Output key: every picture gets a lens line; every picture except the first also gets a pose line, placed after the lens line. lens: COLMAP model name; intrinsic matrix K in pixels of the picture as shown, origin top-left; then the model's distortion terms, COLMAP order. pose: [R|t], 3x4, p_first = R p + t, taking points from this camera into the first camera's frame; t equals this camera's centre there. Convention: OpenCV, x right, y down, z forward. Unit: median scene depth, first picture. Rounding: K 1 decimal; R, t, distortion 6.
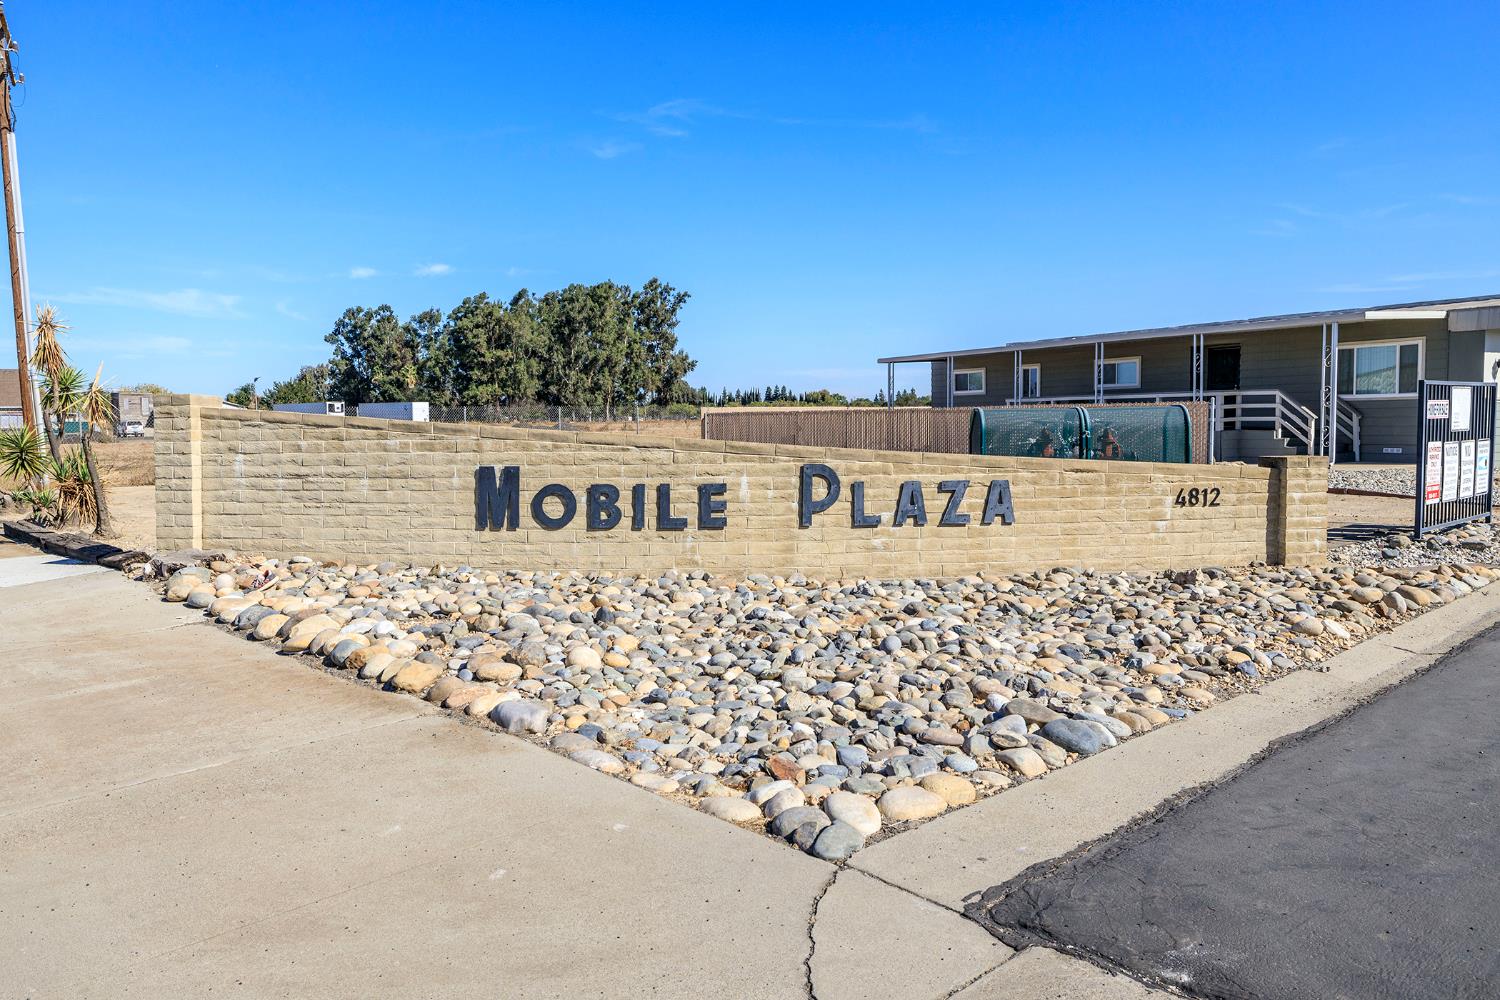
lens RADIAL K [[1062.7, 0, 739.7], [0, 1062.7, 503.5], [0, 0, 1]] dist [0.014874, 0.001402]
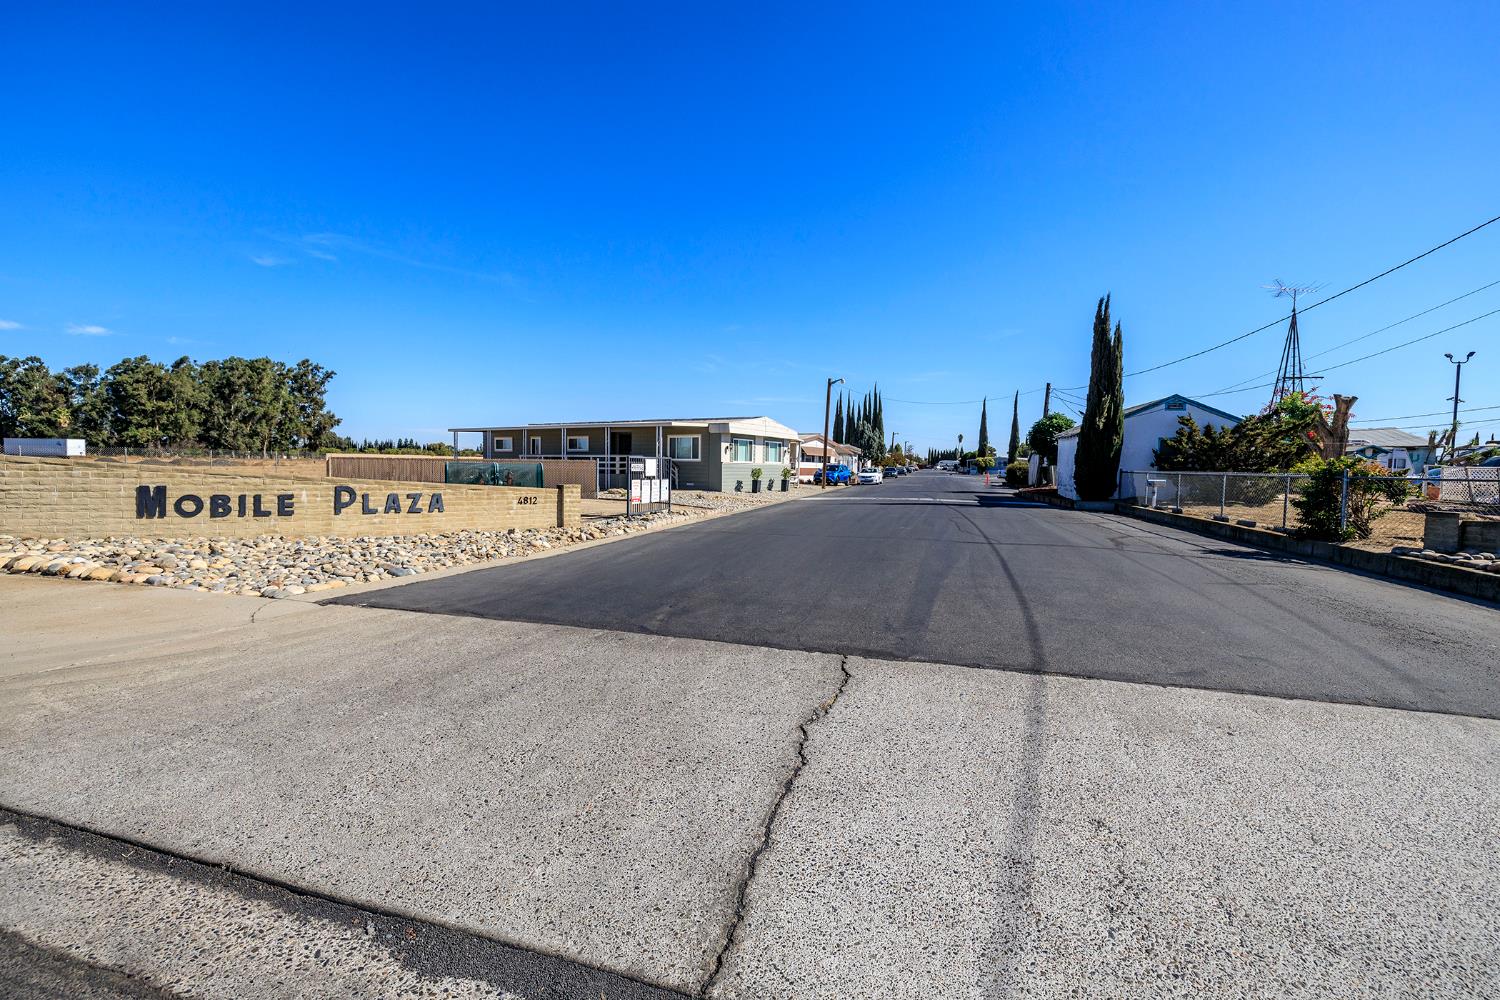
lens RADIAL K [[634.6, 0, 741.8], [0, 634.6, 501.7], [0, 0, 1]] dist [0.004774, -0.000316]
pose [[0.869090, -0.003692, 0.494640, 0.129533], [0.014220, 0.999745, -0.017523, 0.029363], [-0.494449, 0.022263, 0.868921, -0.527740]]
